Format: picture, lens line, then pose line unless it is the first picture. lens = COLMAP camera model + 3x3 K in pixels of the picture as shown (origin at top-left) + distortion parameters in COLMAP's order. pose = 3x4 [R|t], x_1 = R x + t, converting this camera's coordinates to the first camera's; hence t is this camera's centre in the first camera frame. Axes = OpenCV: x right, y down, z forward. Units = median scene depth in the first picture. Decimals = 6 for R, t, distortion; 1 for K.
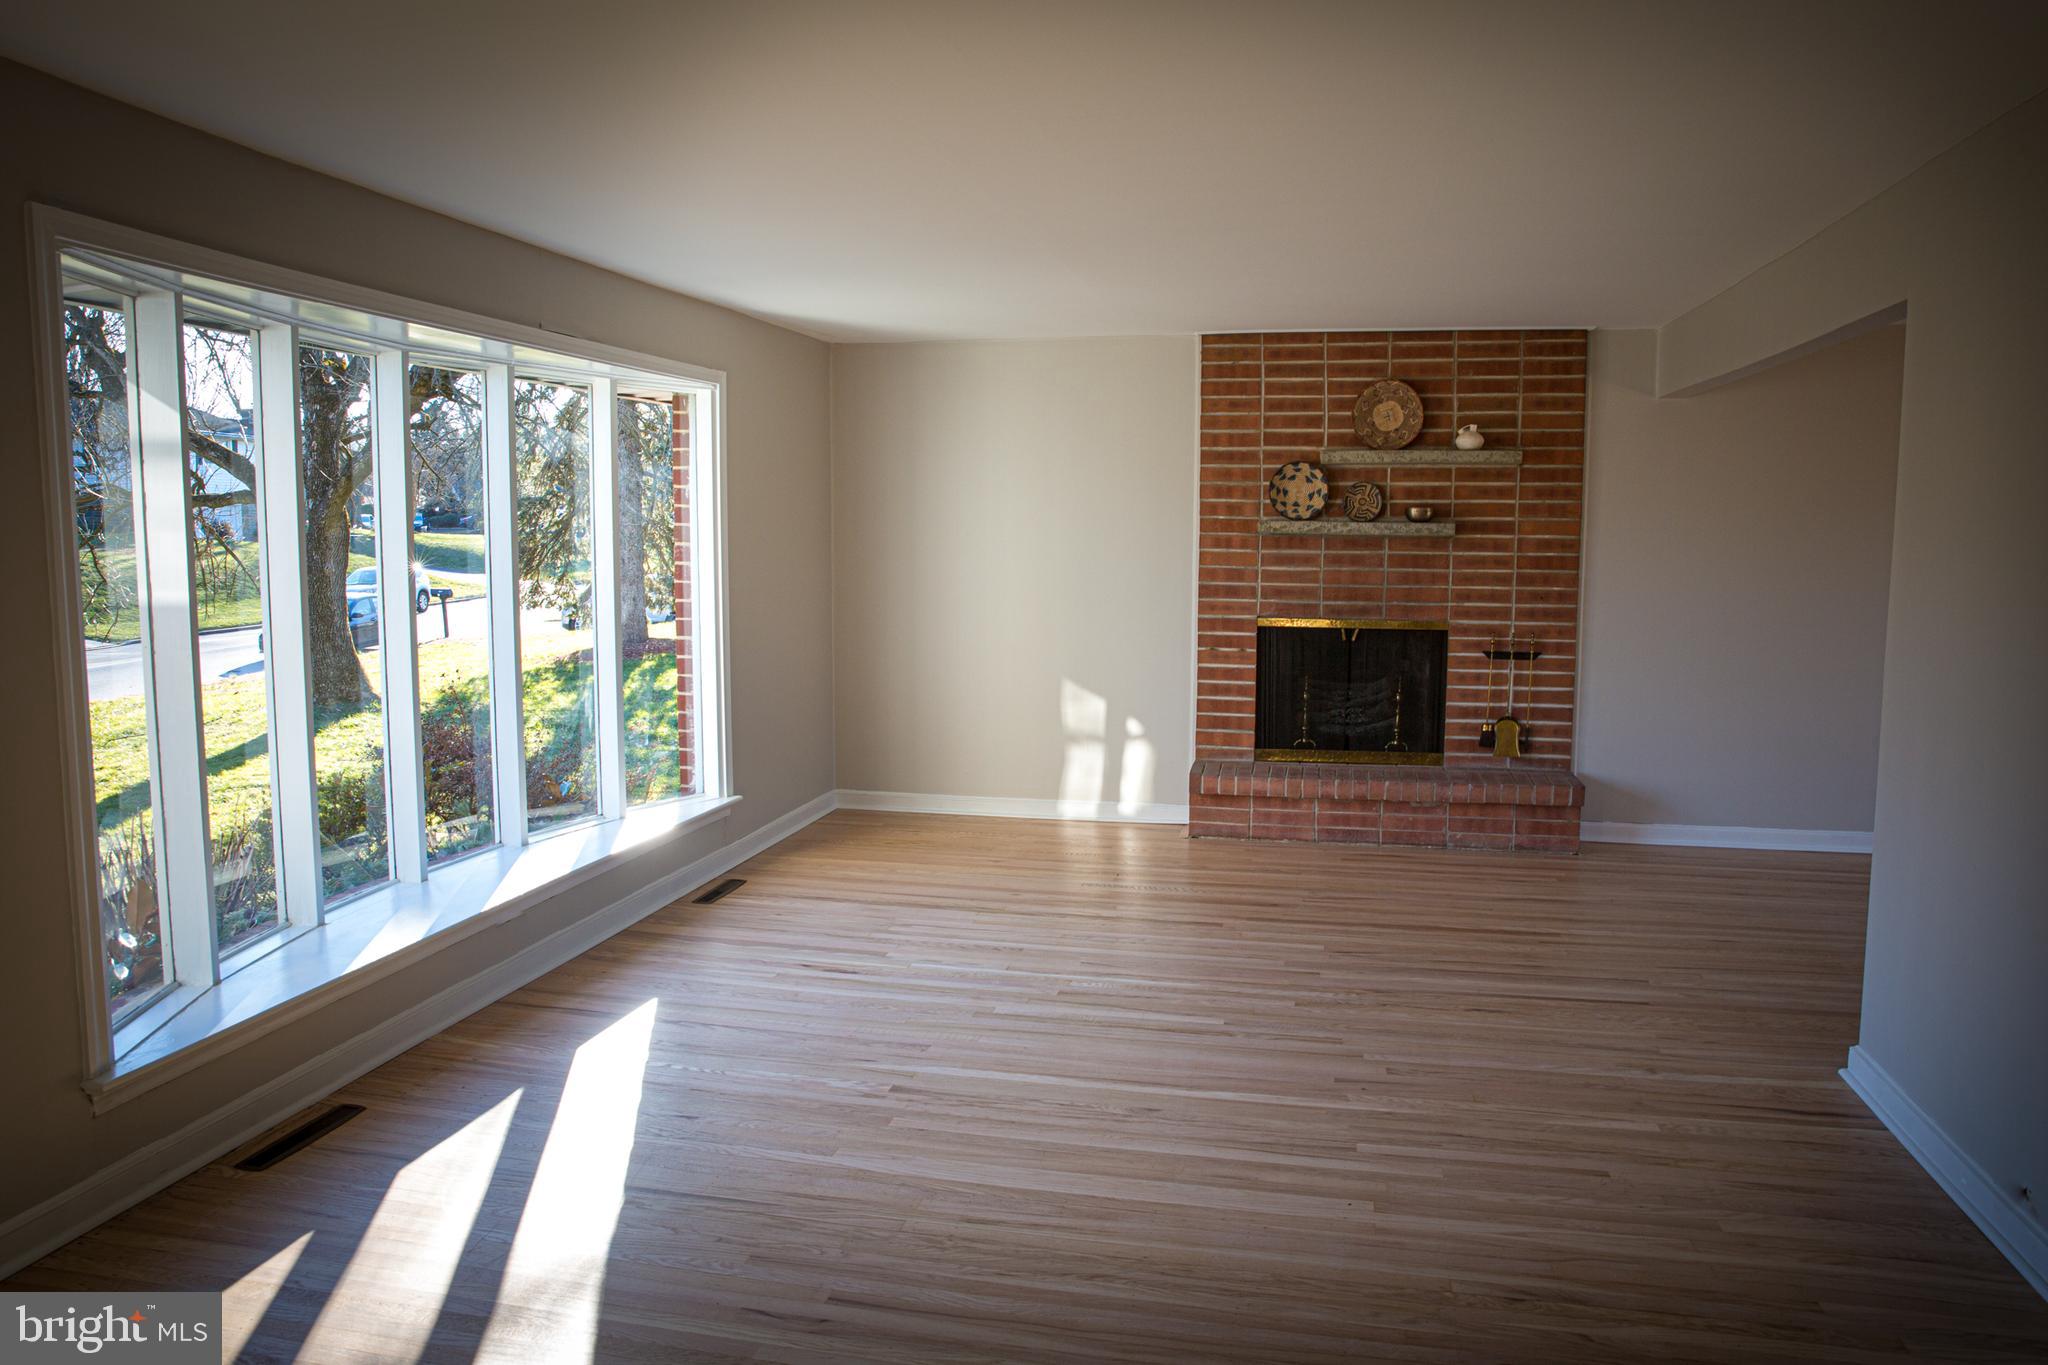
lens RADIAL K [[1404.0, 0, 1031.9], [0, 1404.0, 676.2], [0, 0, 1]] dist [-0.108585, 0.085662]
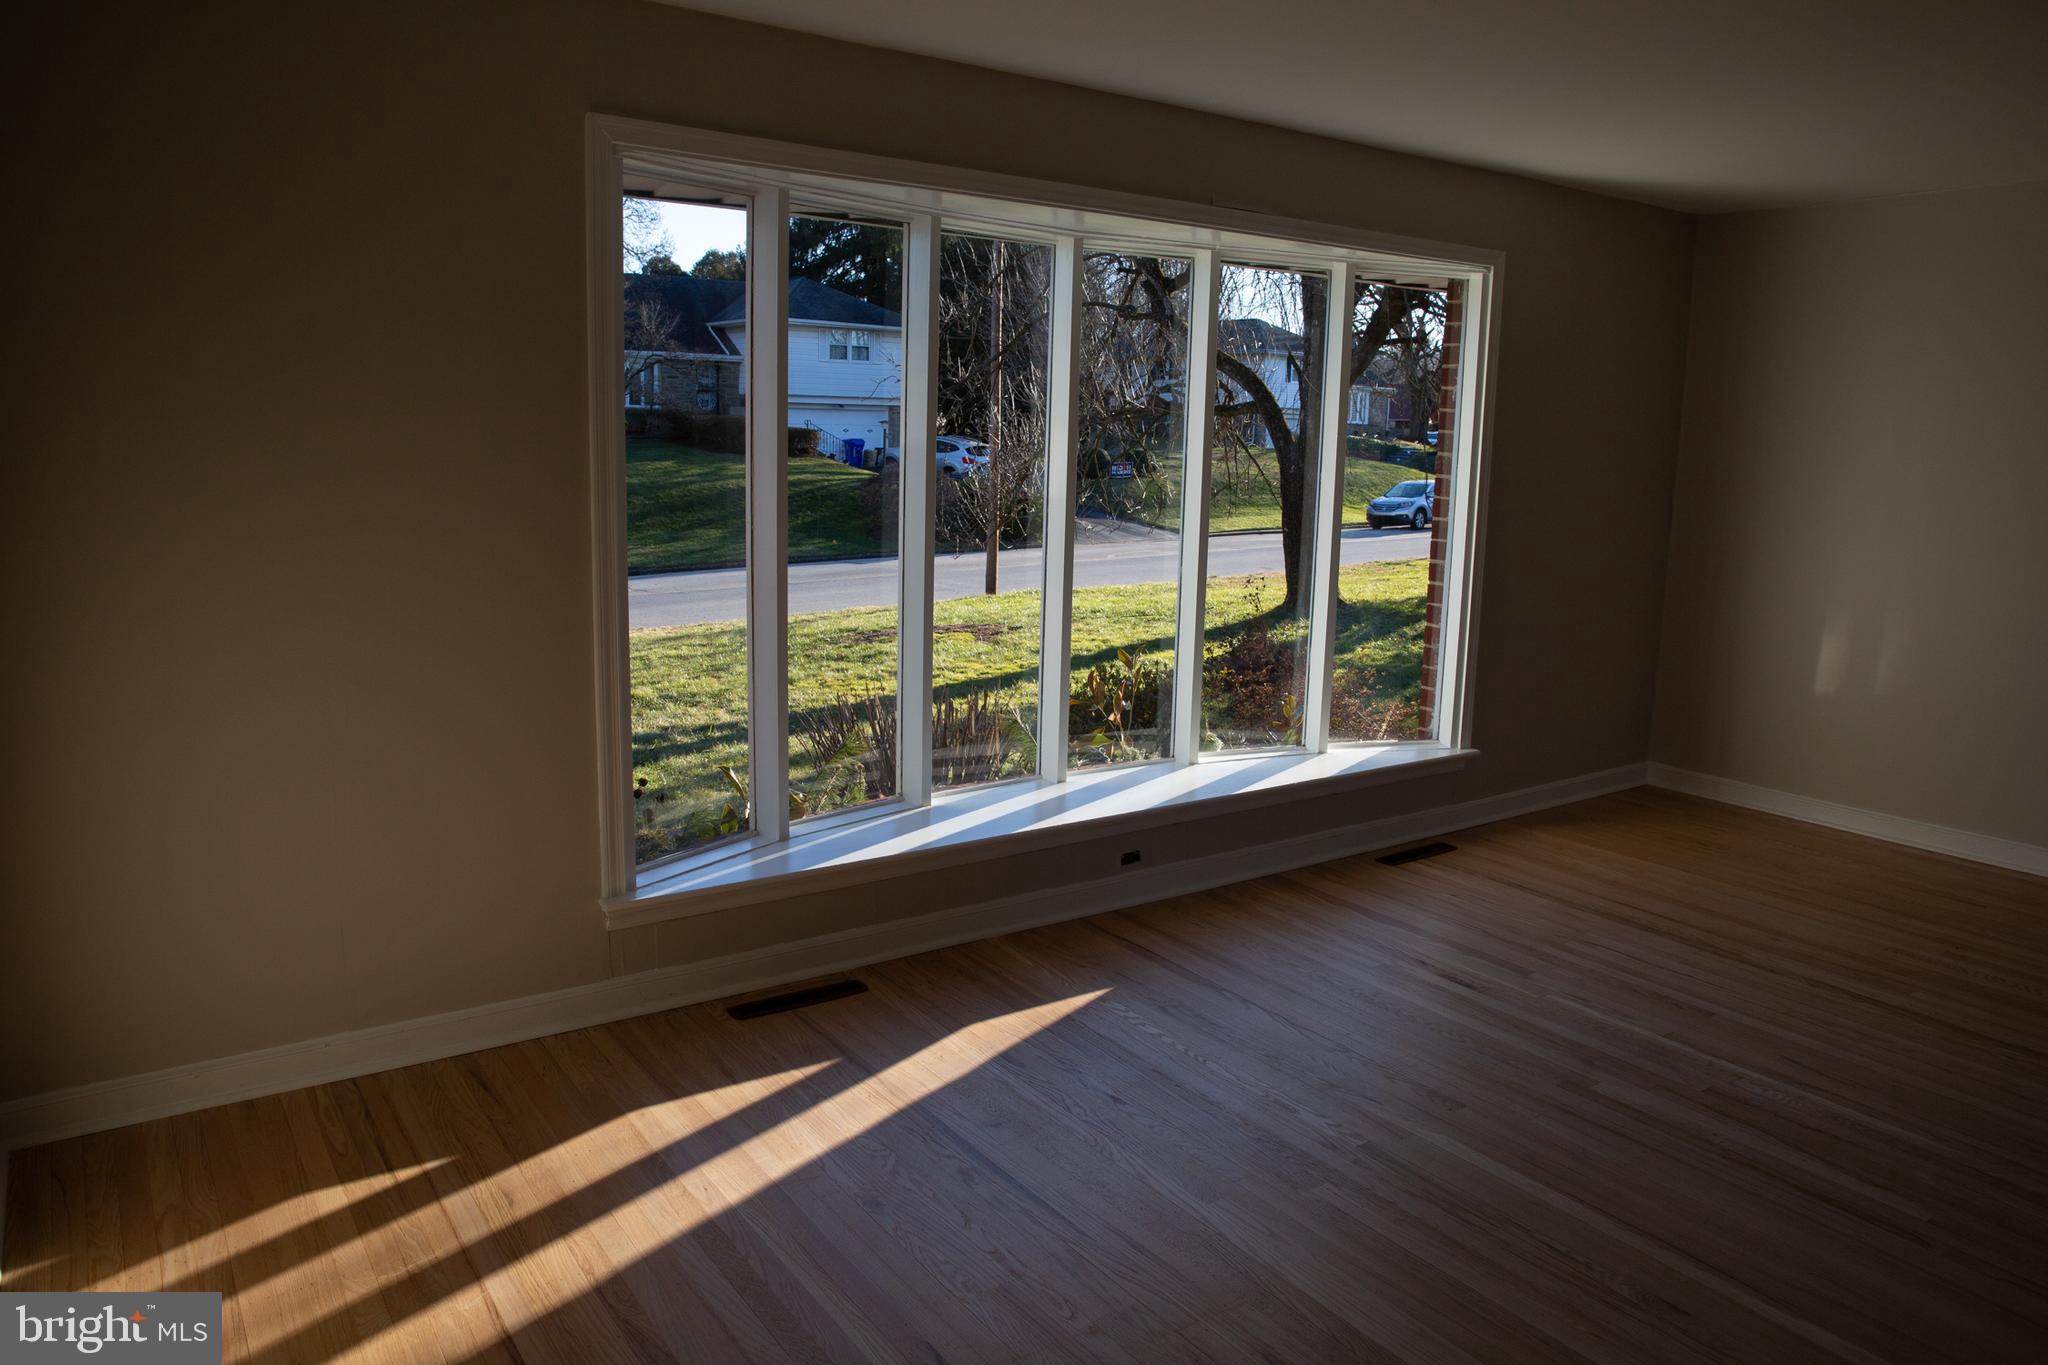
lens RADIAL K [[1398.3, 0, 1023.6], [0, 1398.3, 652.8], [0, 0, 1]] dist [-0.110030, 0.077133]
pose [[0.733504, 0.117551, -0.669443, 0.170258], [-0.091501, 0.993043, 0.074116, -0.012549], [0.673498, 0.006890, 0.739157, 0.210216]]
